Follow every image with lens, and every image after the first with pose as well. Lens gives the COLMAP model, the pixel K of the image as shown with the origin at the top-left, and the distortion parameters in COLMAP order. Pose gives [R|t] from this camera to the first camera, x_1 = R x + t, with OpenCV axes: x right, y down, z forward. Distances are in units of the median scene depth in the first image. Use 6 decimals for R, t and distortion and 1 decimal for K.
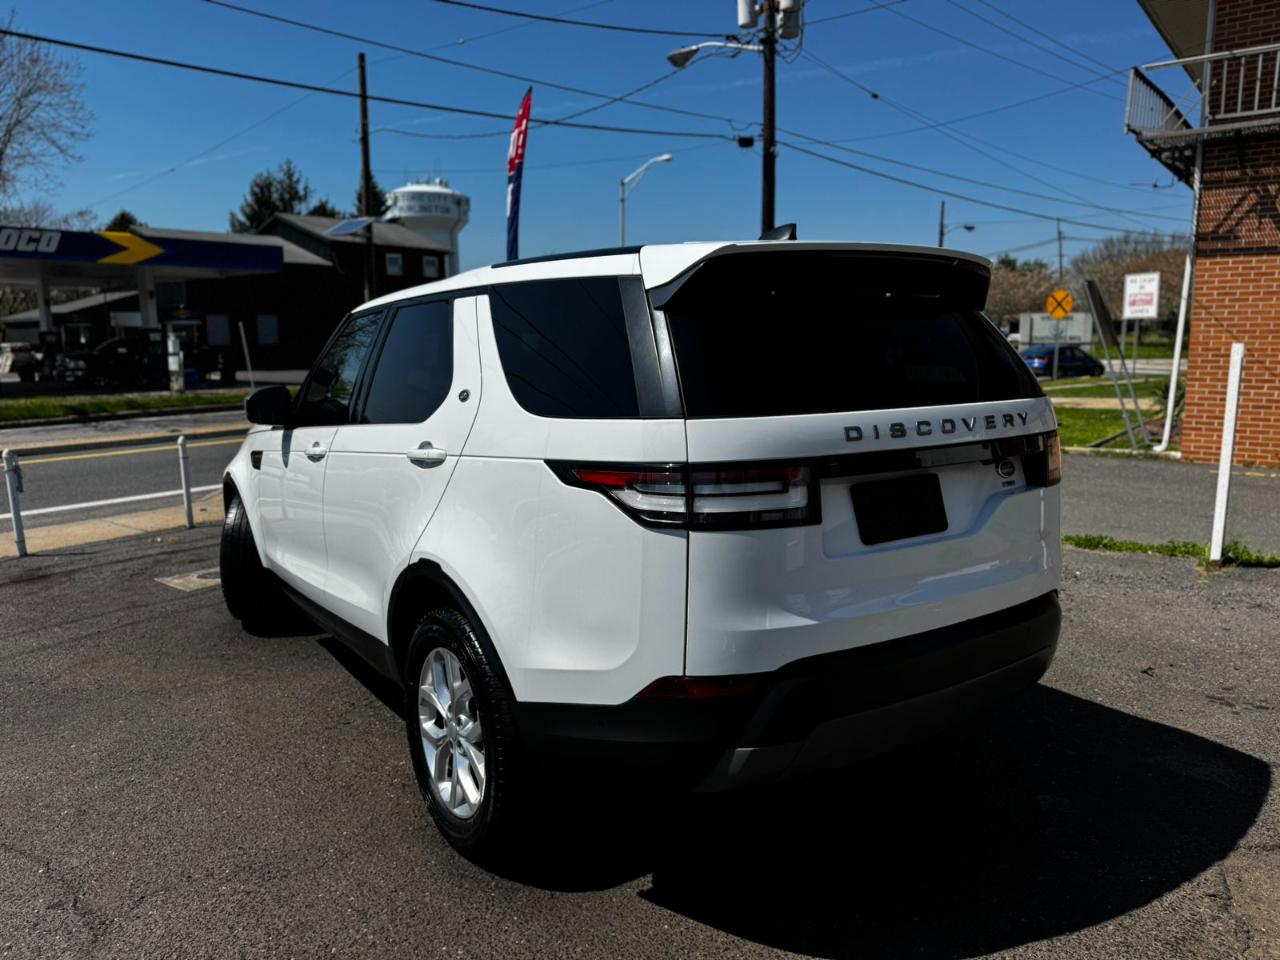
lens RADIAL K [[904.9, 0, 639.9], [0, 904.9, 475.7], [0, 0, 1]] dist [0.040103, -0.052570]
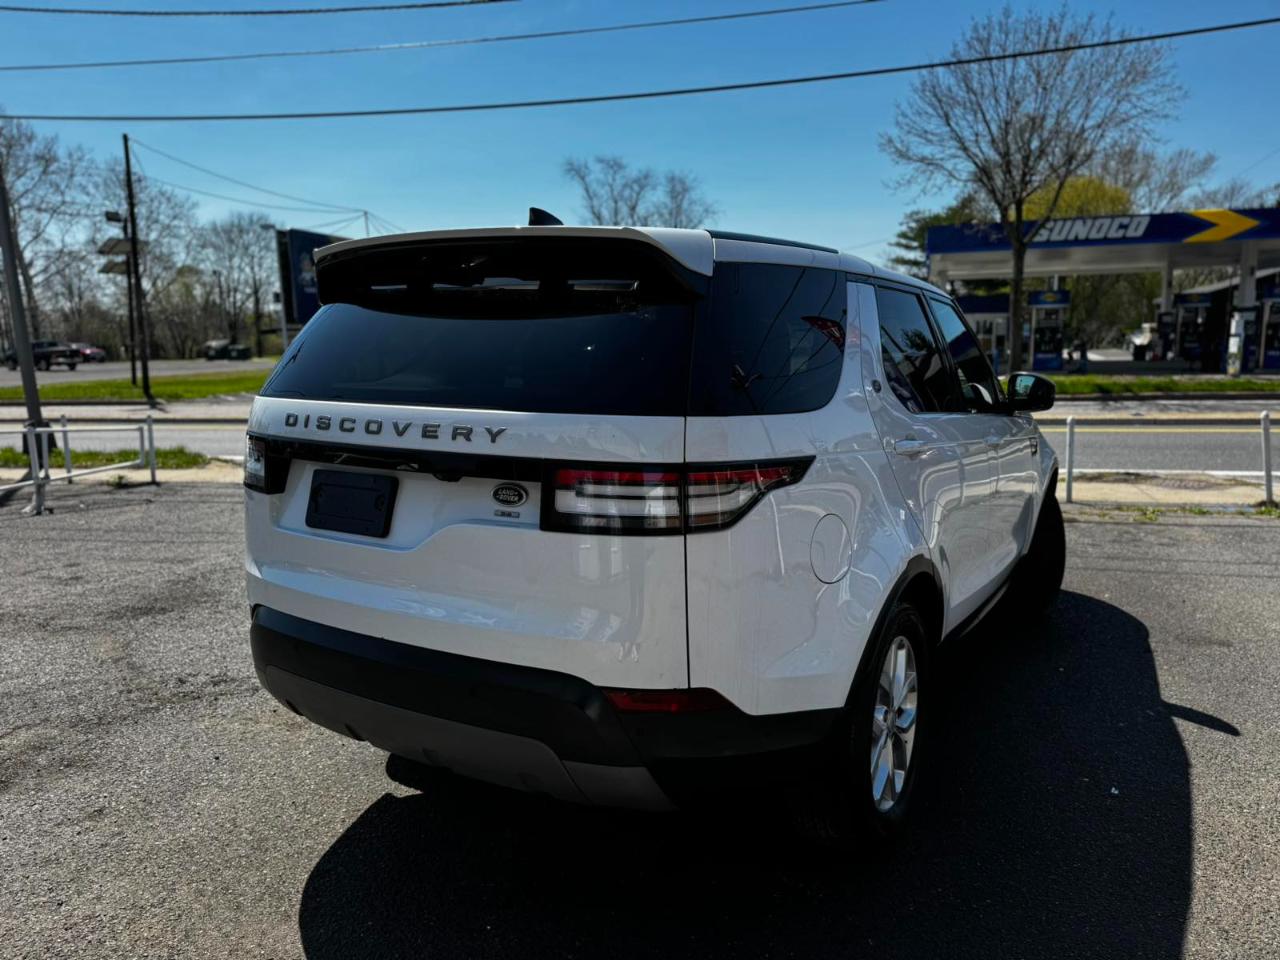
lens RADIAL K [[904.9, 0, 630.7], [0, 904.9, 473.6], [0, 0, 1]] dist [0.040103, -0.052570]
pose [[0.392675, 0.139494, -0.909037, 0.110083], [-0.121502, 0.987635, 0.099070, -0.011222], [0.911616, 0.071548, 0.404768, 0.072741]]
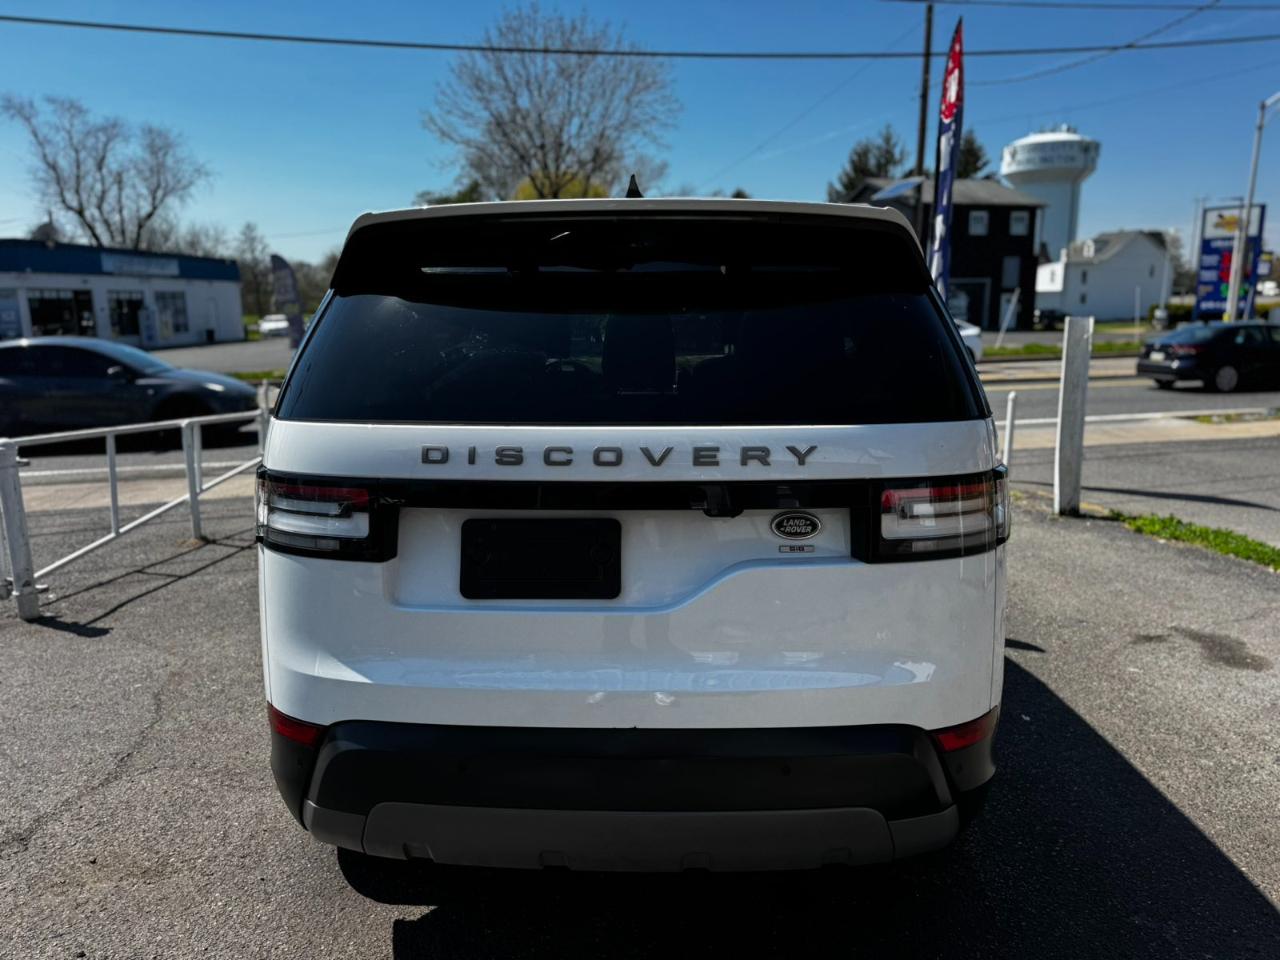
lens RADIAL K [[904.9, 0, 641.9], [0, 904.9, 478.7], [0, 0, 1]] dist [0.040103, -0.052570]
pose [[0.805006, 0.111836, -0.582630, 0.065470], [-0.086590, 0.993703, 0.071103, -0.007572], [0.586913, -0.006789, 0.809621, 0.036771]]
